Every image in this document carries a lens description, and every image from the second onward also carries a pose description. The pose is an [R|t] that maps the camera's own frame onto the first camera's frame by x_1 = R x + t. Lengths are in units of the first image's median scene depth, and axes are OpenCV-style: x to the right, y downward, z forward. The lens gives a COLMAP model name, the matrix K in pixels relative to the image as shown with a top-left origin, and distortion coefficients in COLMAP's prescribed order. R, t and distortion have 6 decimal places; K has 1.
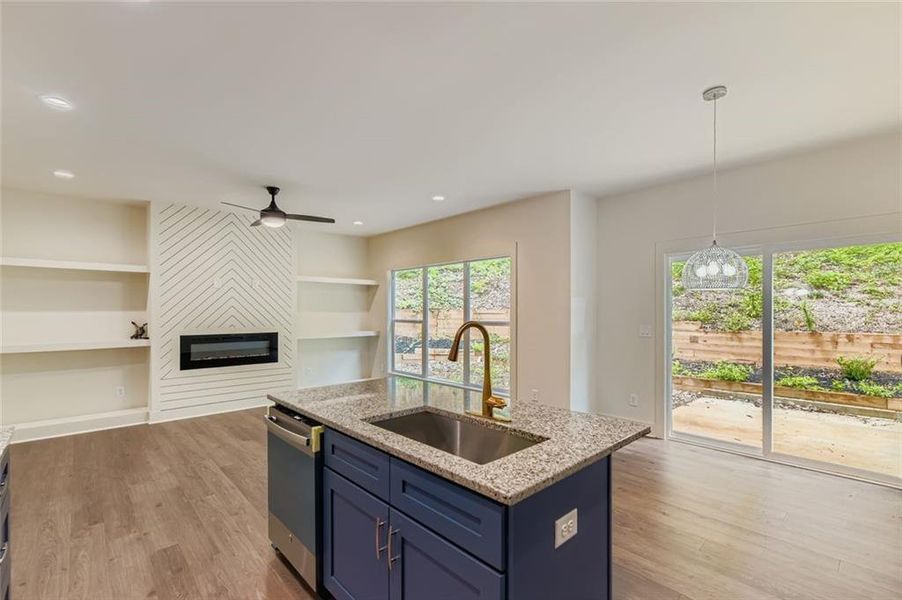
lens RADIAL K [[402.3, 0, 448.5], [0, 402.3, 310.3], [0, 0, 1]] dist [0.002341, 0.000220]
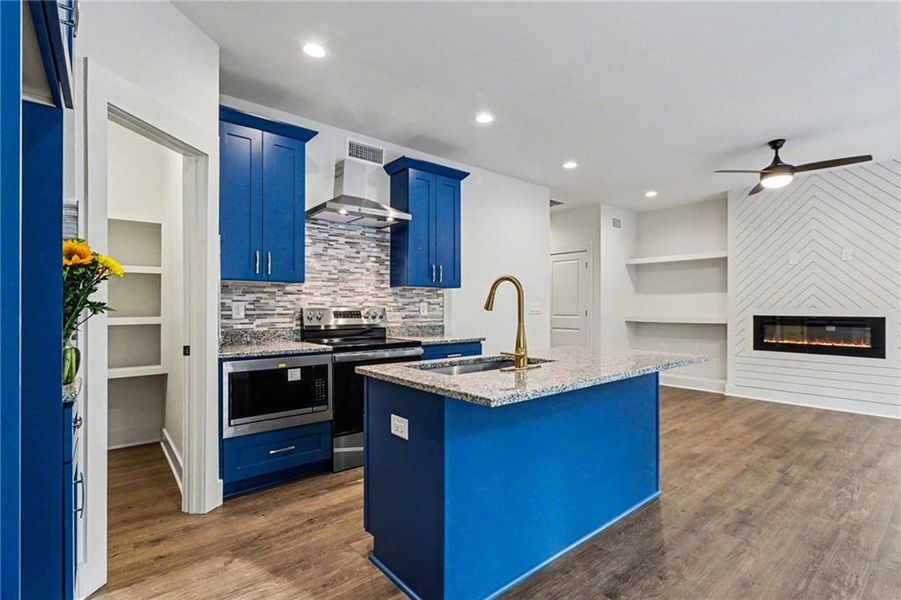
lens RADIAL K [[430.5, 0, 464.3], [0, 430.5, 308.2], [0, 0, 1]] dist [0.000051, 0.001312]
pose [[-0.045235, 0.004471, -0.998966, 0.504695], [0.002639, 0.999987, 0.004356, 0.044215], [0.998973, -0.002440, -0.045246, 0.380956]]
